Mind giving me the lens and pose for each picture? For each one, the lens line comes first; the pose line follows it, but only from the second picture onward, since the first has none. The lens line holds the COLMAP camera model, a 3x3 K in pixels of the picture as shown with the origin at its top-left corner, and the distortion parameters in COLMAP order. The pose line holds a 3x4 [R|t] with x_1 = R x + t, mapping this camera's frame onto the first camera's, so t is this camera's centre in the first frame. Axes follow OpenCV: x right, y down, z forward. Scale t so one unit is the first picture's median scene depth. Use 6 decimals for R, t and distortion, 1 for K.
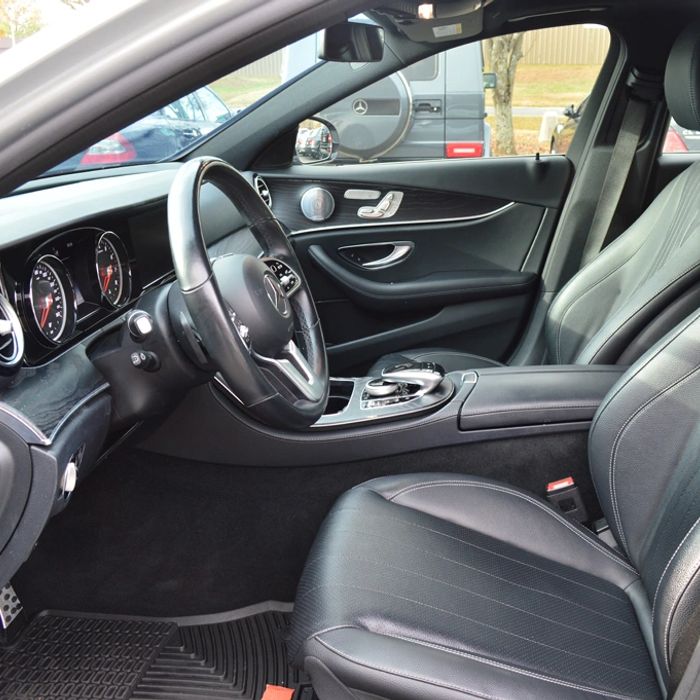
lens RADIAL K [[833.5, 0, 350.0], [0, 833.5, 350.0], [0, 0, 1]] dist [-0.090224, 0.020029]
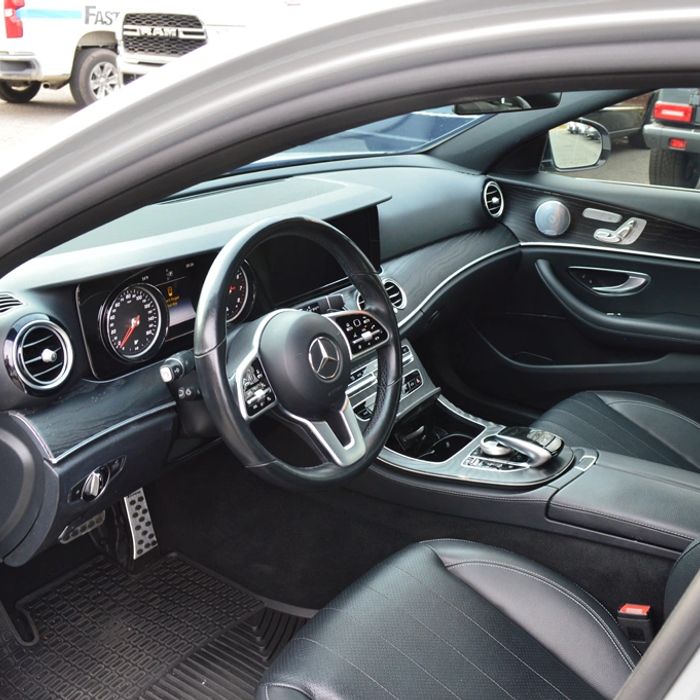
lens RADIAL K [[833.5, 0, 350.0], [0, 833.5, 350.0], [0, 0, 1]] dist [-0.090224, 0.020029]
pose [[0.879396, 0.224672, -0.419745, 0.275981], [-0.185517, 0.973668, 0.132493, -0.164162], [0.438459, -0.038644, 0.897920, 0.070694]]
